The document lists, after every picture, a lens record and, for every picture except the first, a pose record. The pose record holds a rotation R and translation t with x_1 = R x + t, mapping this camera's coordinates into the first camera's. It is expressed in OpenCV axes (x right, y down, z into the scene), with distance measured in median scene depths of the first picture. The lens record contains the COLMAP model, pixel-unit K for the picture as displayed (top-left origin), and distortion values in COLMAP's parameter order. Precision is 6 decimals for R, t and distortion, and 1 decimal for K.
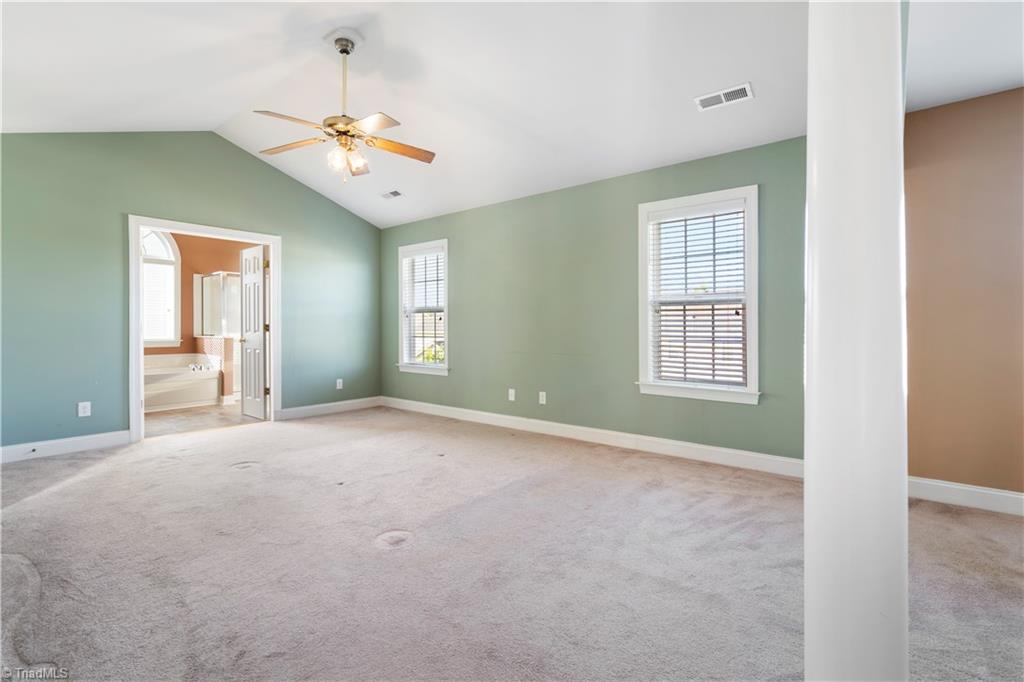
lens RADIAL K [[475.0, 0, 509.9], [0, 475.0, 336.6], [0, 0, 1]] dist [-0.006029, 0.001547]
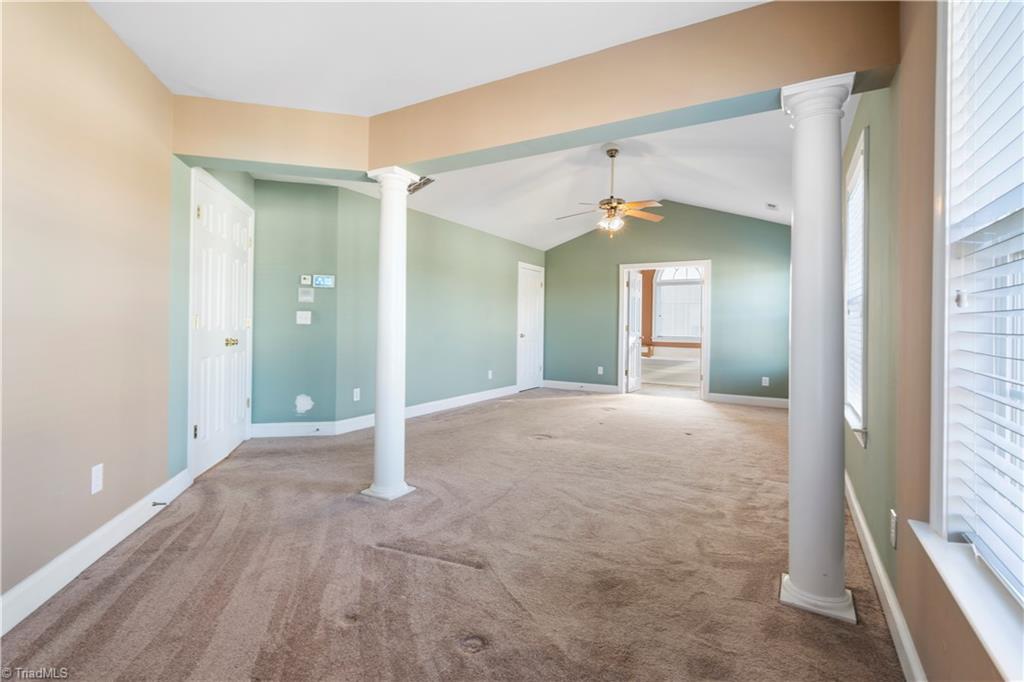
lens RADIAL K [[475.0, 0, 508.3], [0, 475.0, 329.8], [0, 0, 1]] dist [-0.006029, 0.001547]
pose [[0.163469, 0.011020, -0.986487, 0.707883], [-0.036843, 0.999308, 0.005058, -0.004625], [0.985860, 0.035518, 0.163762, 0.243753]]
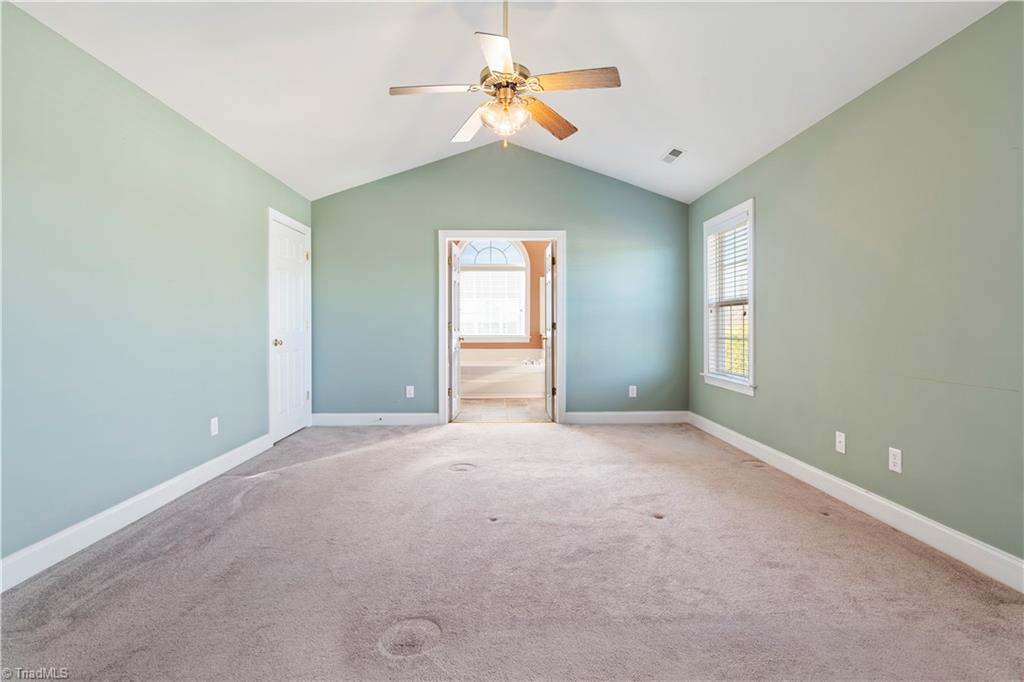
lens RADIAL K [[475.0, 0, 512.7], [0, 475.0, 328.4], [0, 0, 1]] dist [-0.006029, 0.001547]
pose [[0.659949, 0.005528, -0.751290, 0.162415], [-0.015741, 0.999855, -0.006470, -0.006544], [0.751146, 0.016096, 0.659940, 0.291426]]
